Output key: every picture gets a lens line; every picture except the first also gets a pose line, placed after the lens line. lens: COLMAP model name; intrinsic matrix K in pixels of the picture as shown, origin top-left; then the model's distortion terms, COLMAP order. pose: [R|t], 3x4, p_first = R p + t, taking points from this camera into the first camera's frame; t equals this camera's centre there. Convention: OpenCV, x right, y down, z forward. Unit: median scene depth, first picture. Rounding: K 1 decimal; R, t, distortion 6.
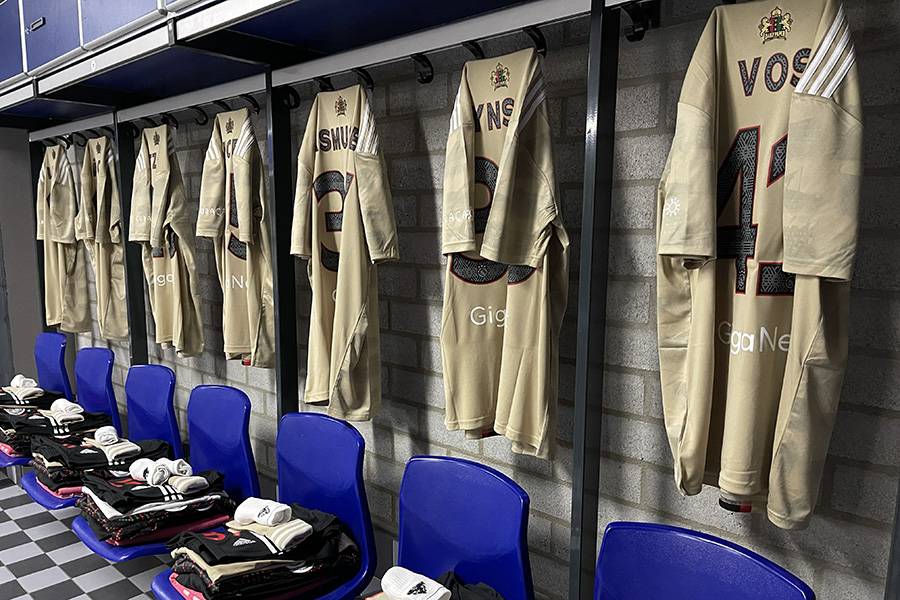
lens RADIAL K [[659.1, 0, 445.5], [0, 659.1, 289.3], [0, 0, 1]] dist [0.097199, -0.122437]
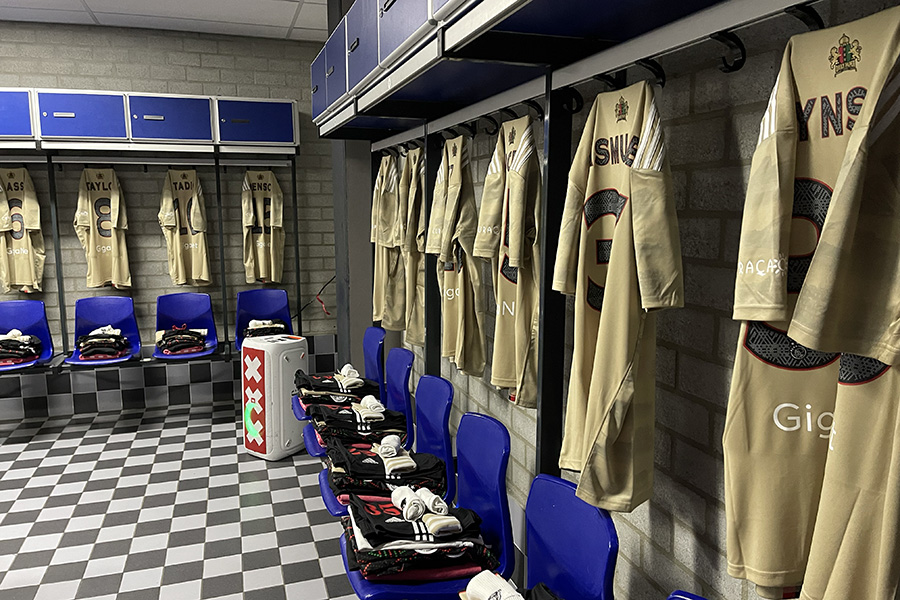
lens RADIAL K [[659.1, 0, 445.5], [0, 659.1, 289.3], [0, 0, 1]] dist [0.097199, -0.122437]
pose [[0.873572, 0.061030, -0.482853, 0.053727], [-0.049410, 0.998102, 0.036764, -0.075609], [0.484180, -0.008258, 0.874930, 0.189829]]
